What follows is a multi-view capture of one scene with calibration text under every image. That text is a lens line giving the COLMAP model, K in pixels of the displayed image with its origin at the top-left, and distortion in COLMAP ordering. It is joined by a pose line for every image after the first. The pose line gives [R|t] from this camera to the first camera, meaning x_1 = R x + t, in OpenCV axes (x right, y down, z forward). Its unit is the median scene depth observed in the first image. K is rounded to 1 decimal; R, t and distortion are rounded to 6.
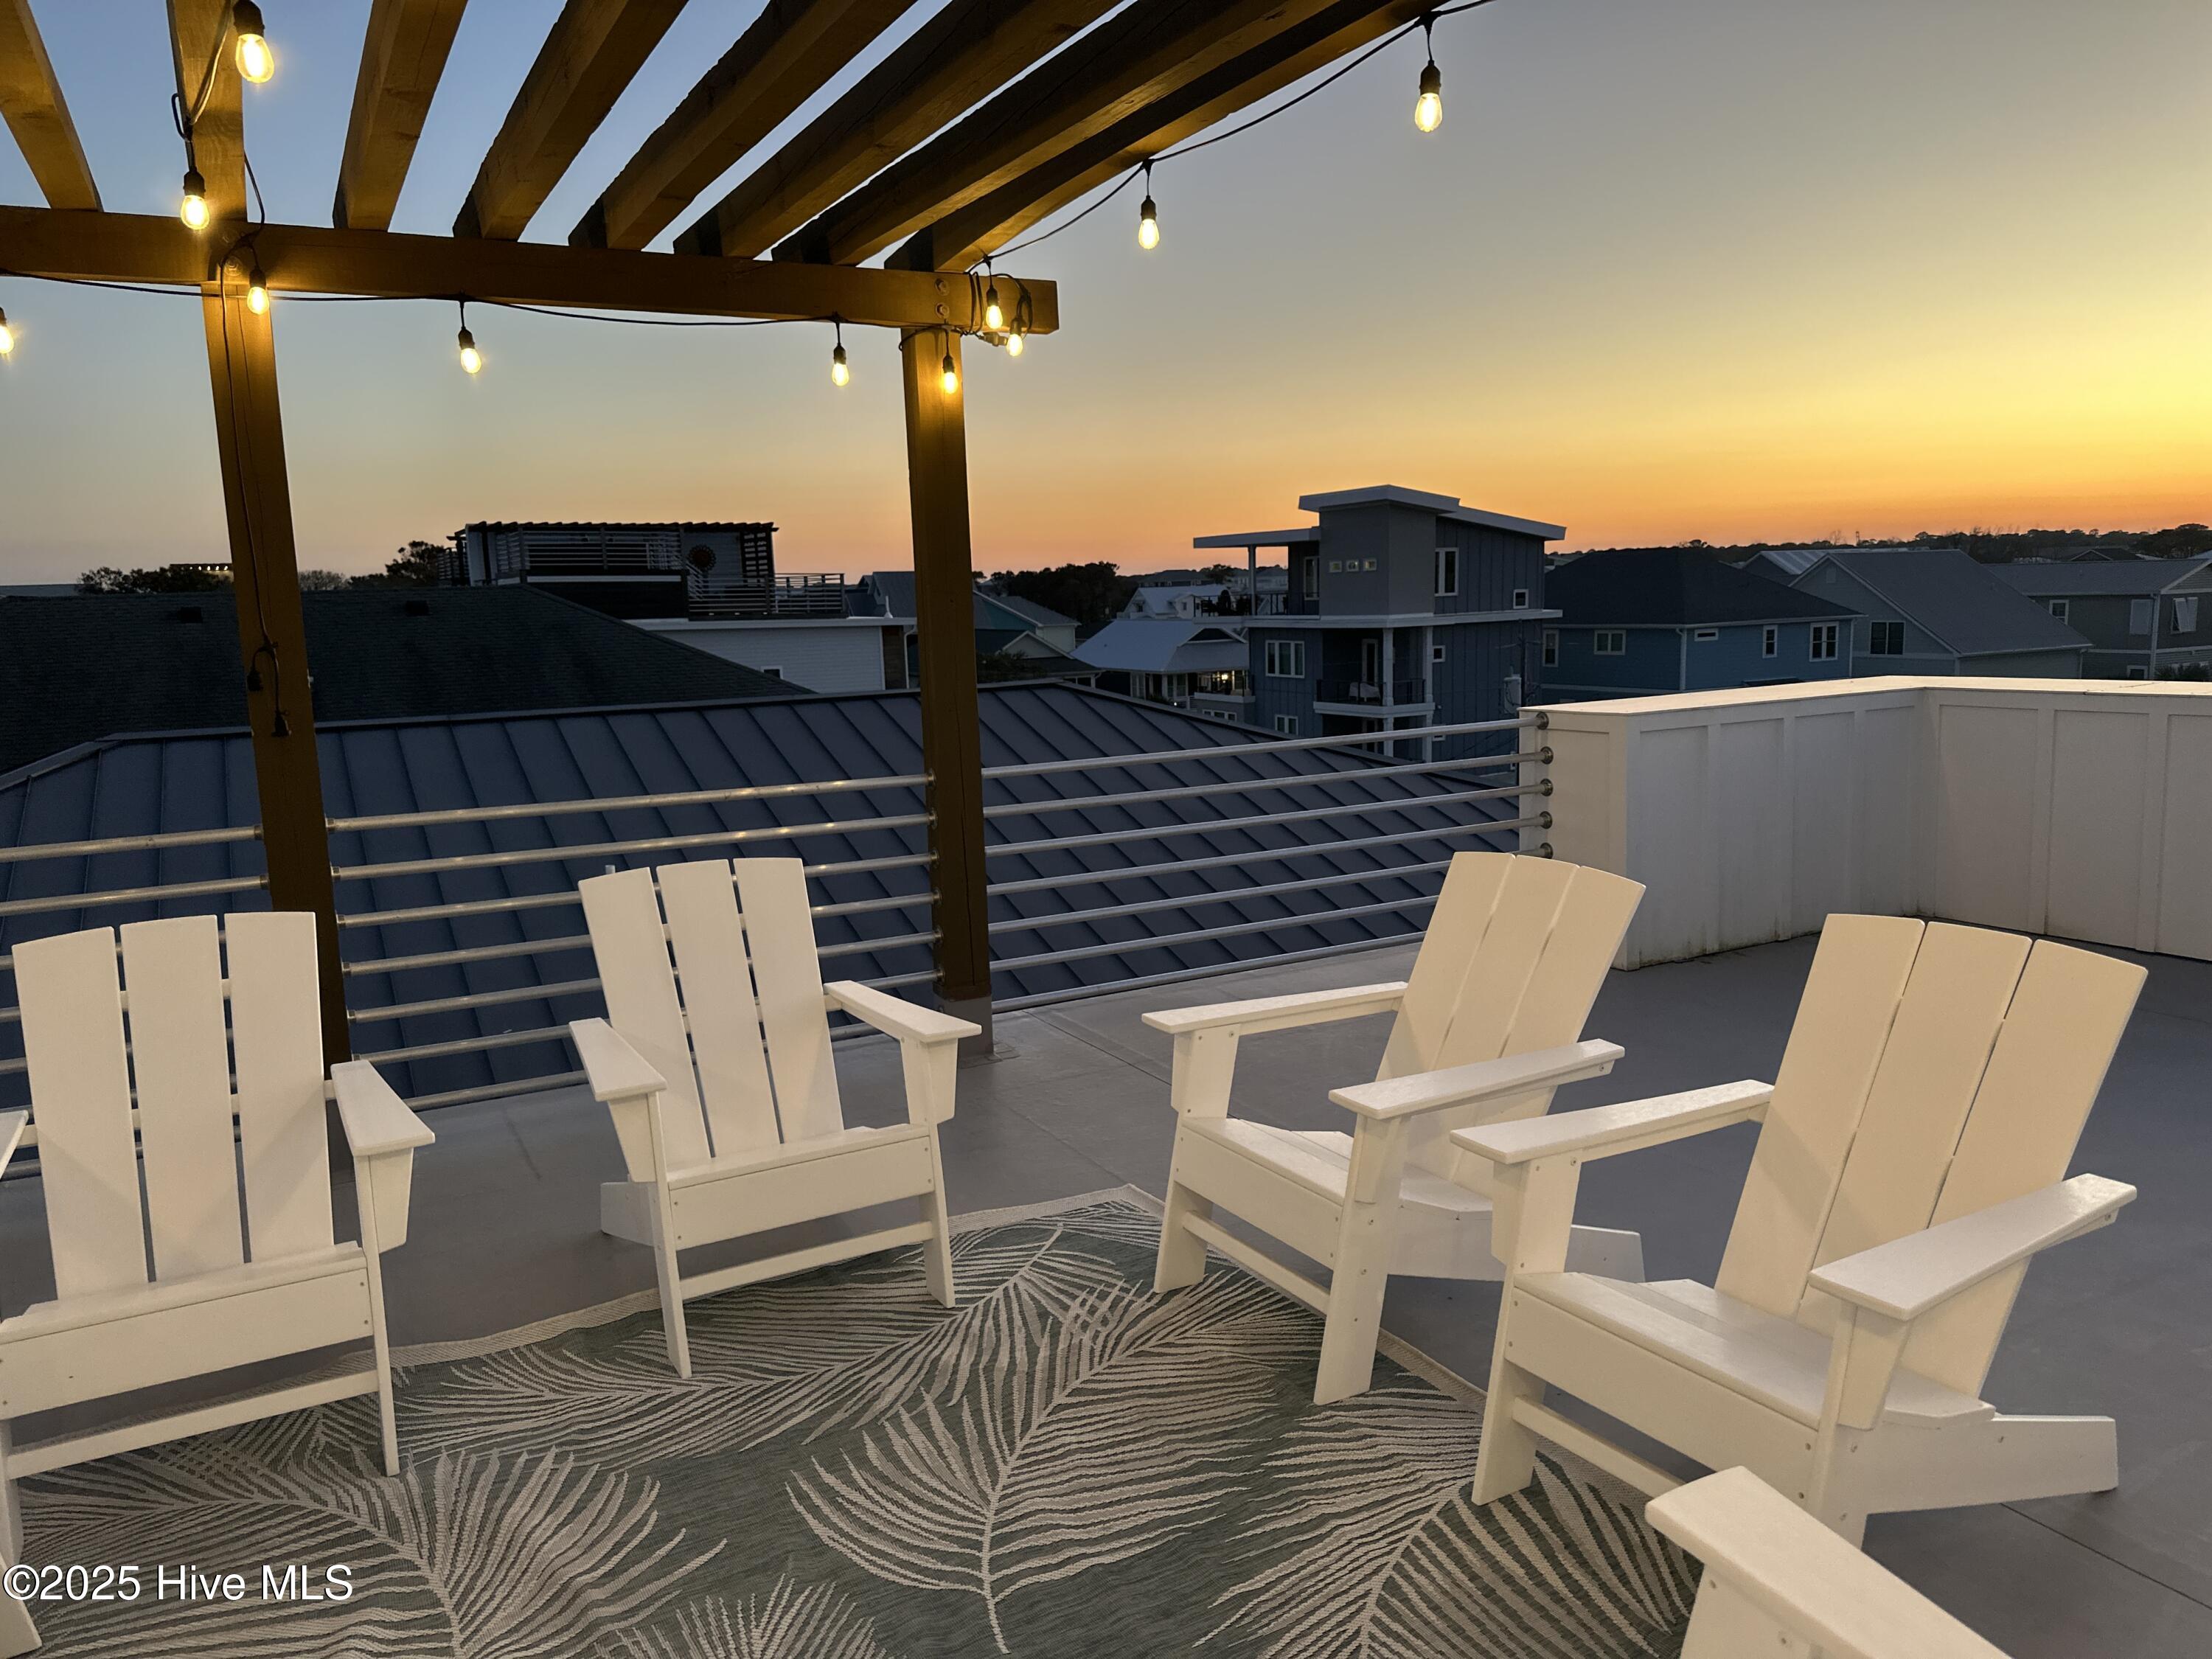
lens RADIAL K [[1496.3, 0, 1101.2], [0, 1496.3, 877.5], [0, 0, 1]] dist [0.064961, -0.095011]
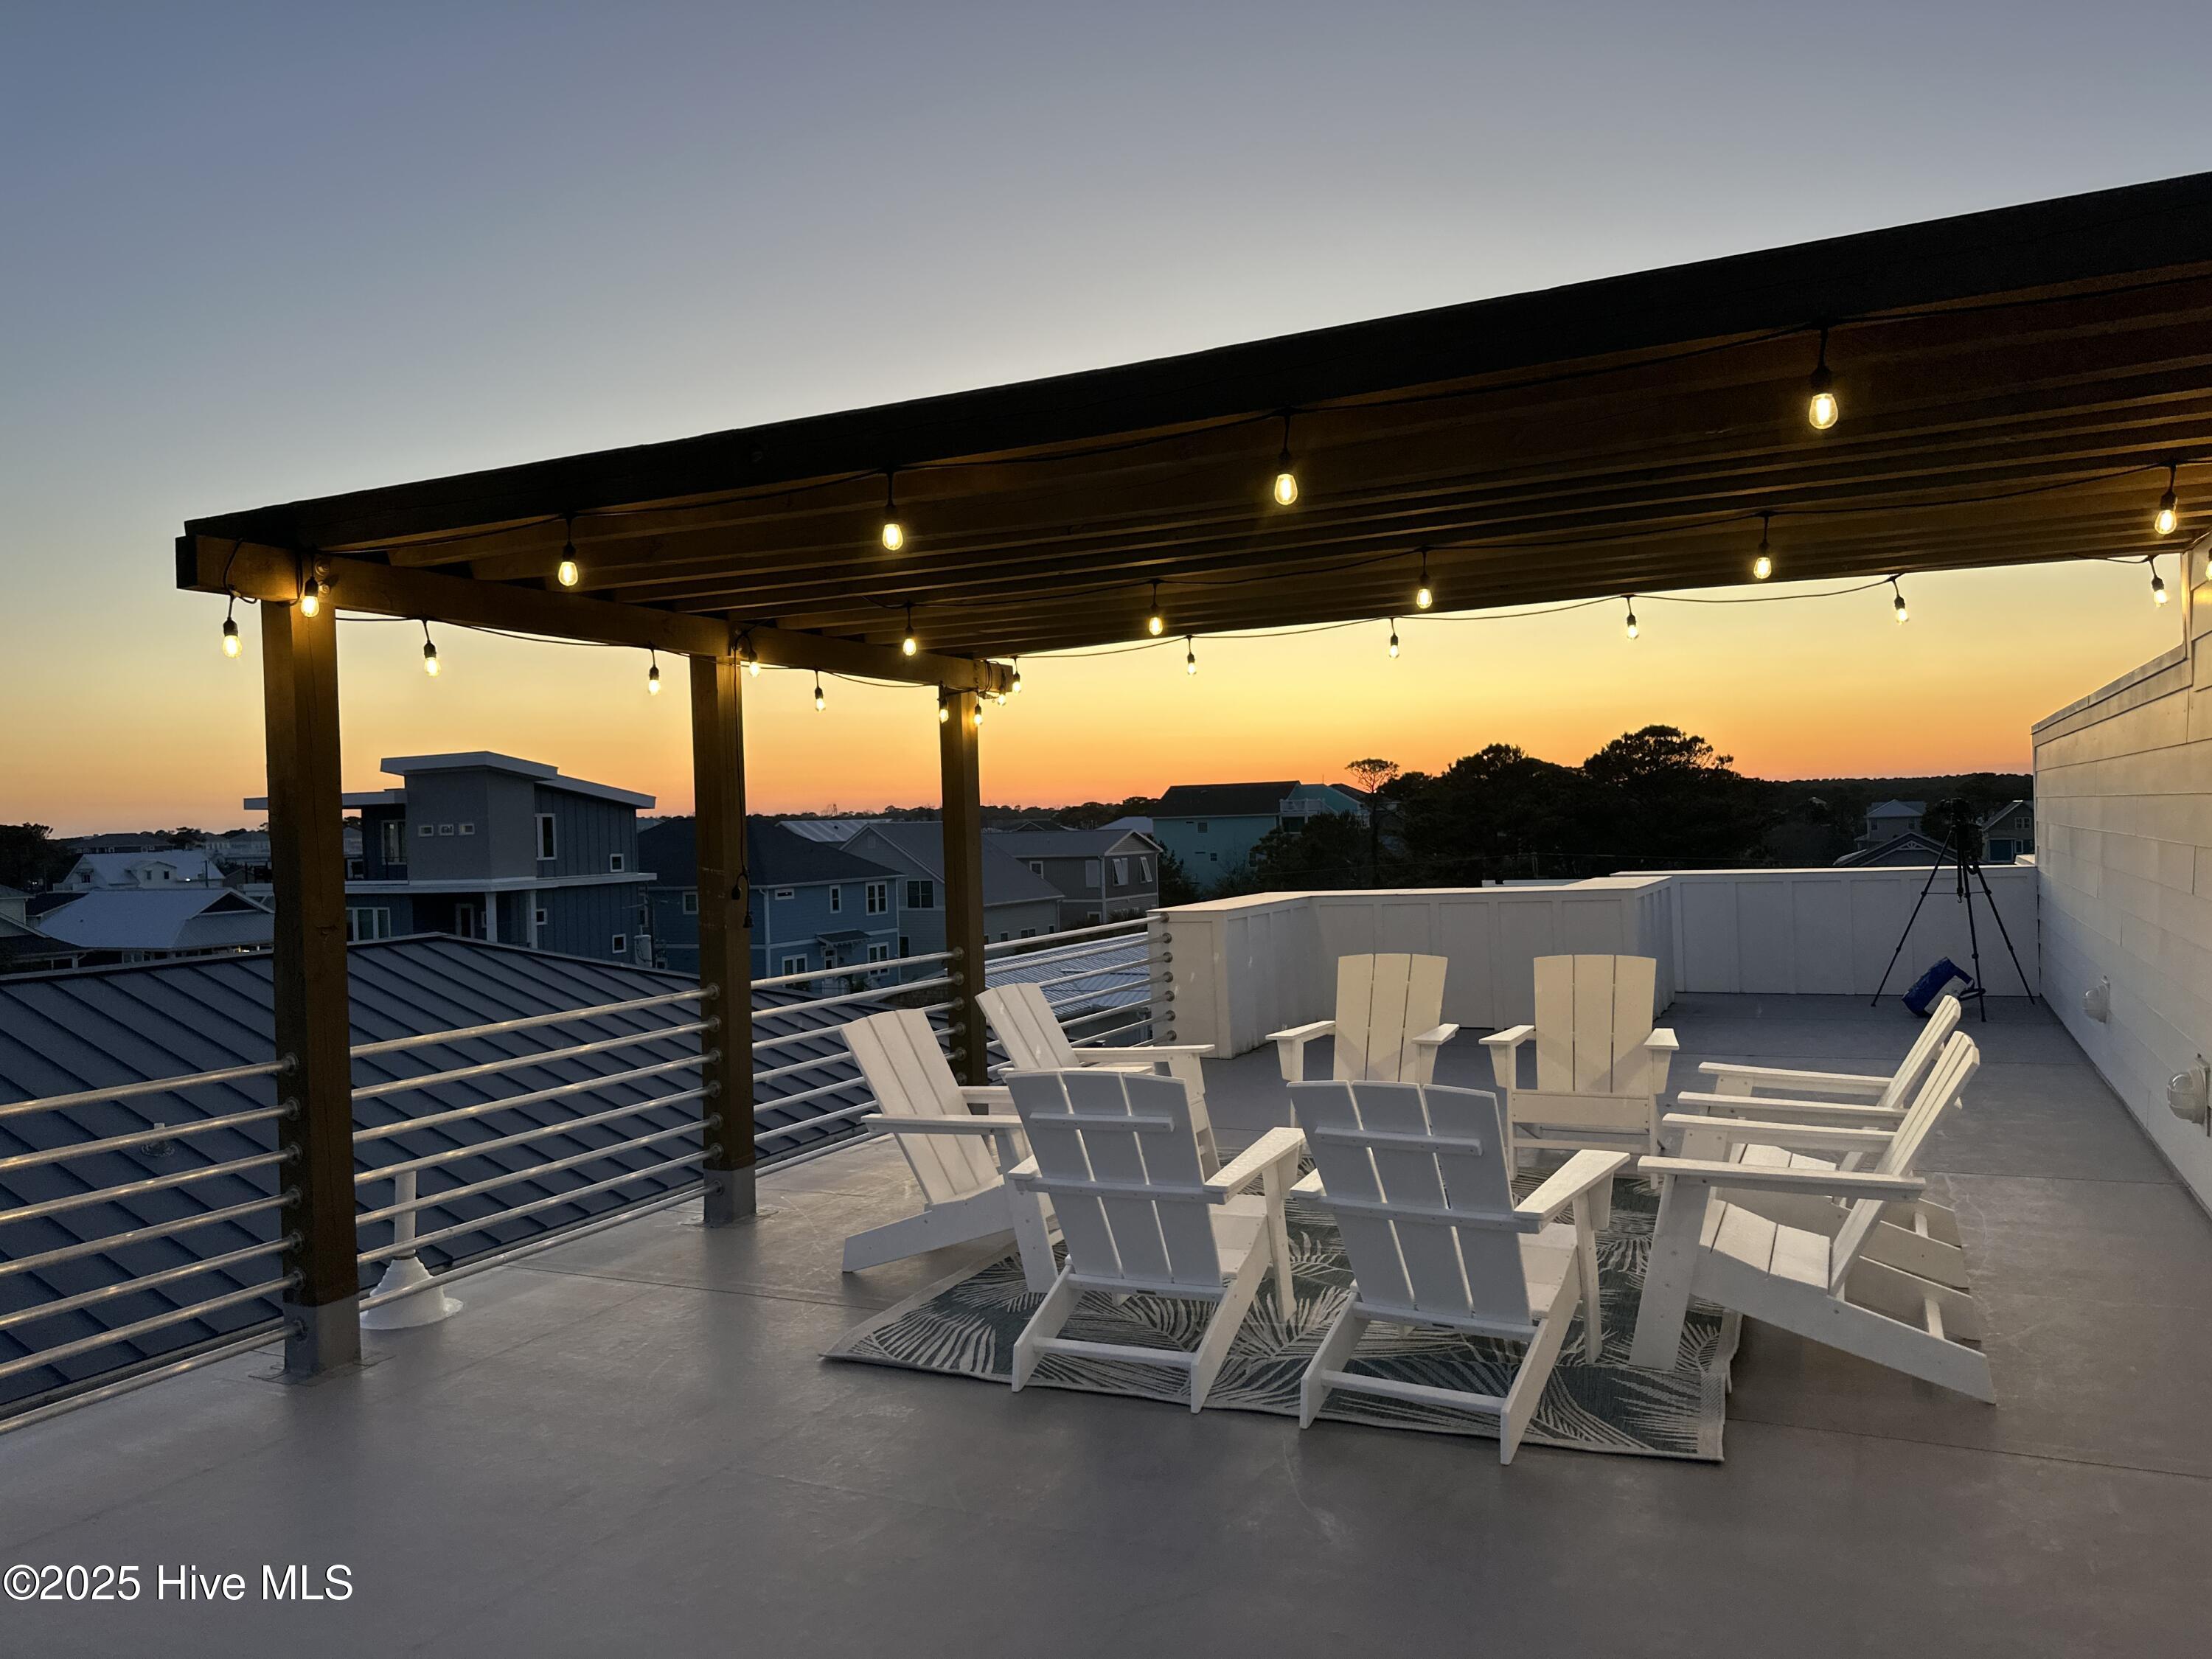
lens RADIAL K [[1560.3, 0, 1106.0], [0, 1560.3, 829.5], [0, 0, 1]] dist [0.002234, 0.000658]
pose [[0.798307, 0.005506, 0.602226, -0.099776], [0.117881, 0.979187, -0.165215, 0.009865], [-0.590602, 0.202883, 0.781043, -0.043194]]
